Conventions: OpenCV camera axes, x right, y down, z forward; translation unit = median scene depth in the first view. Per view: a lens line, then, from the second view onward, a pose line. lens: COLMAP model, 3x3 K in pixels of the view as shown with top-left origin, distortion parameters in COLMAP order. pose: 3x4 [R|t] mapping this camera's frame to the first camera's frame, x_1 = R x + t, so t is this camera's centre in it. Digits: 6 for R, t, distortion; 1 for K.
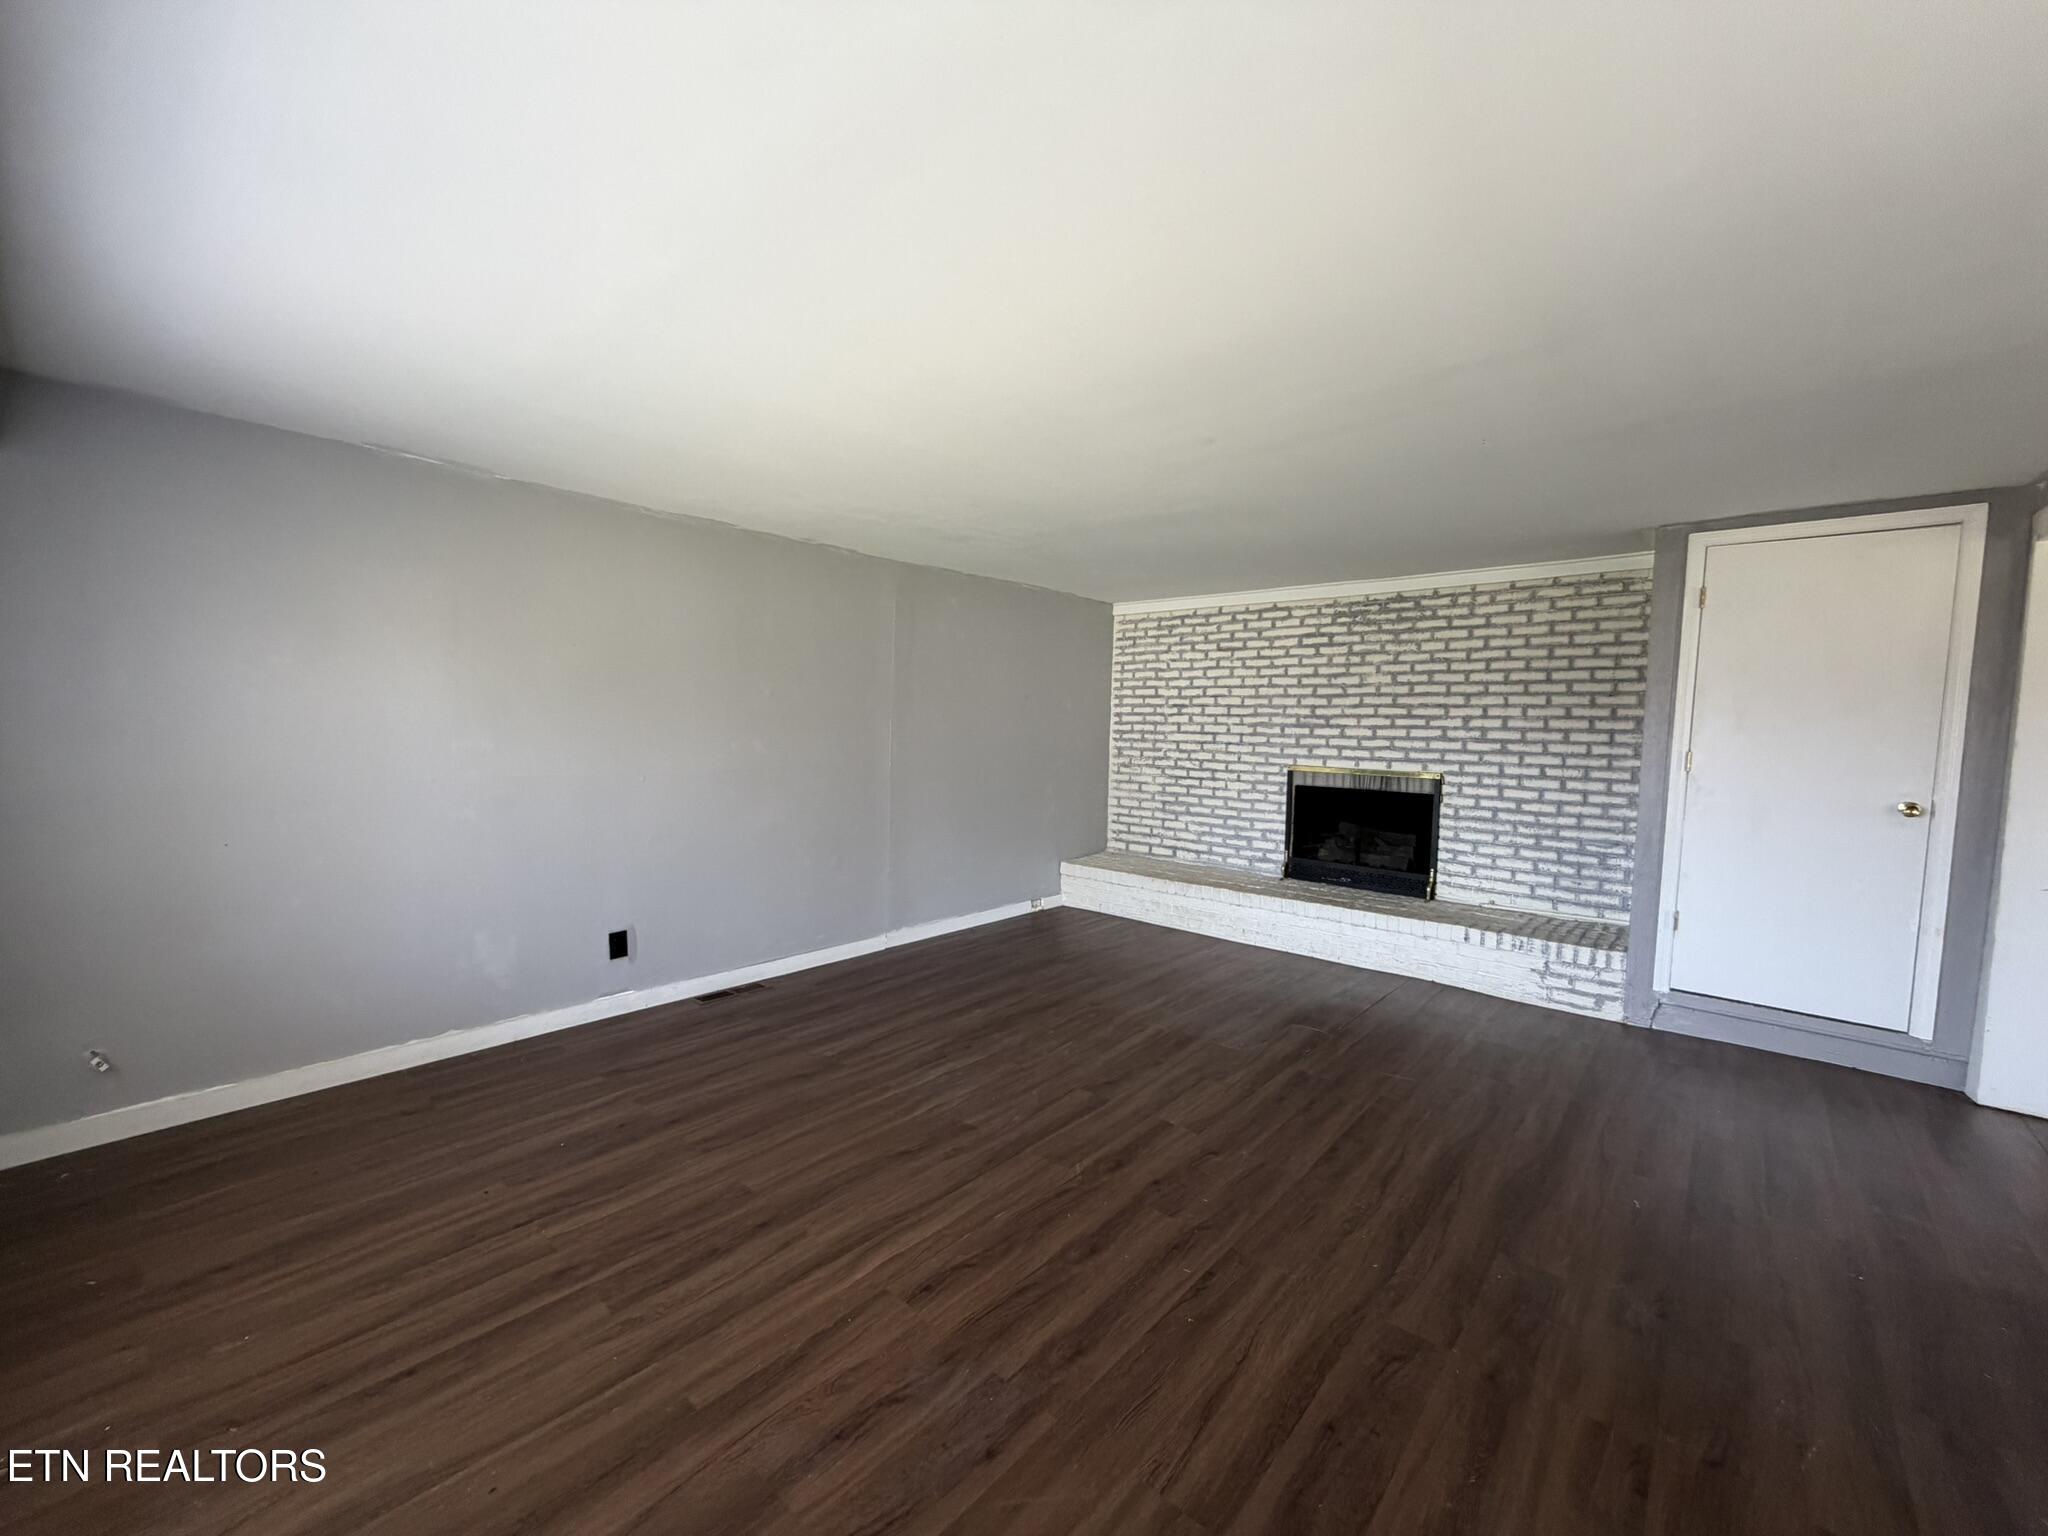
lens RADIAL K [[810.1, 0, 1024.6], [0, 810.1, 769.4], [0, 0, 1]] dist [0.003127, 0.000362]
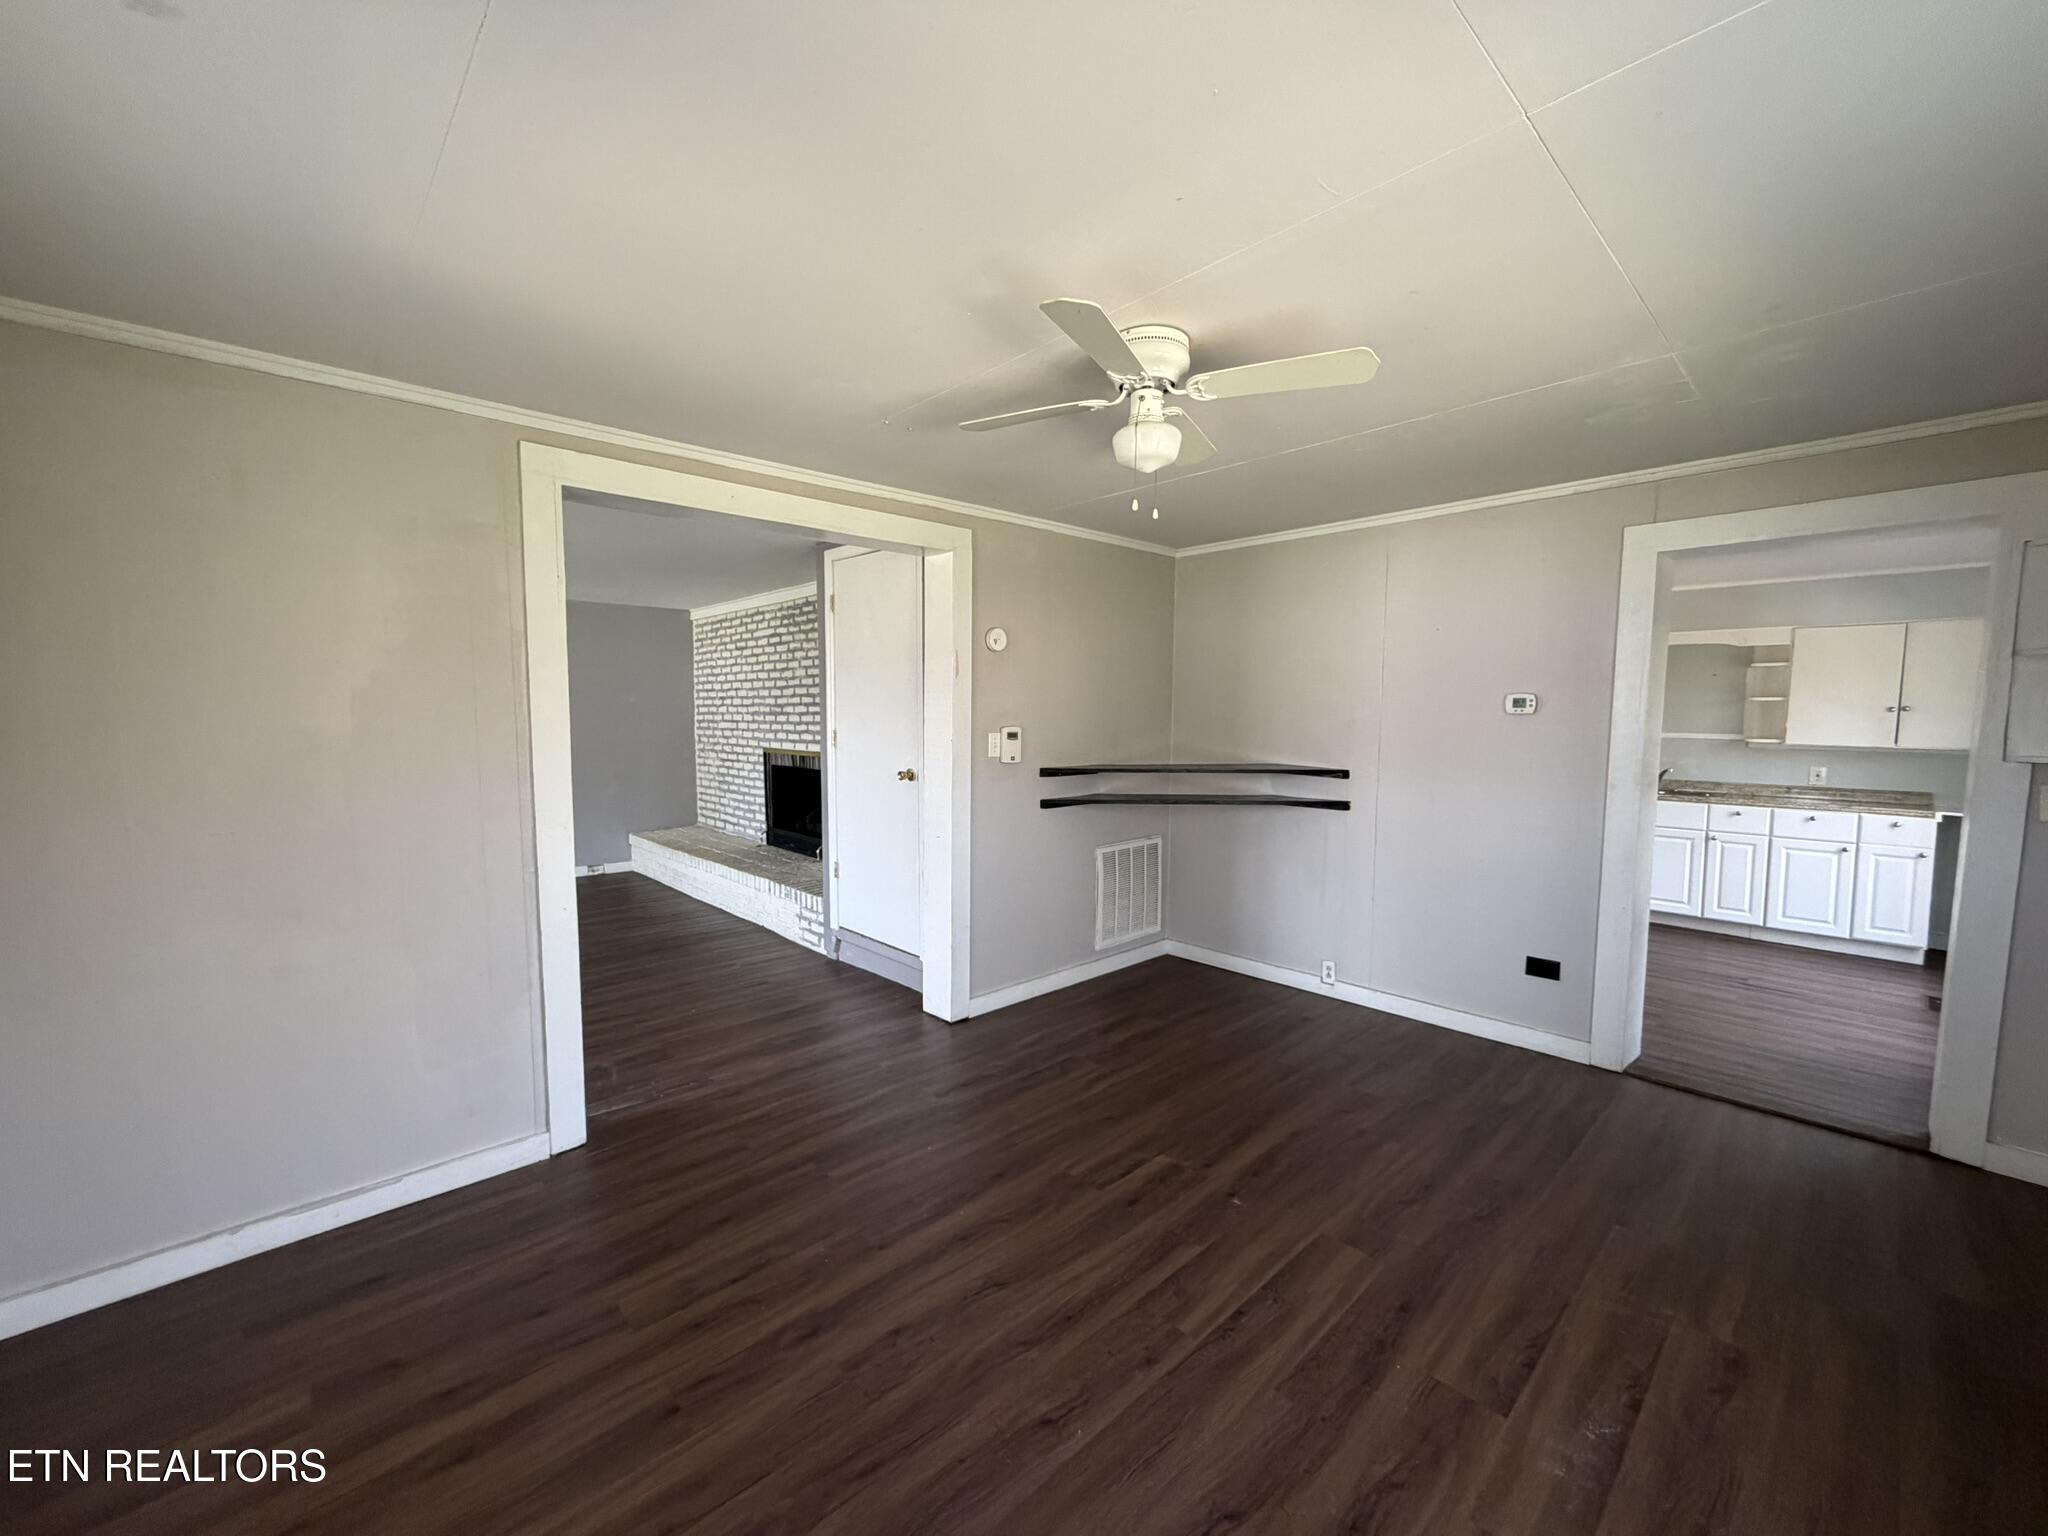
lens RADIAL K [[810.1, 0, 1022.0], [0, 810.1, 772.9], [0, 0, 1]] dist [0.003127, 0.000362]
pose [[0.994607, -0.015586, -0.102538, 0.813887], [0.017818, 0.999623, 0.020894, 0.013134], [0.102174, -0.022609, 0.994510, -0.120139]]
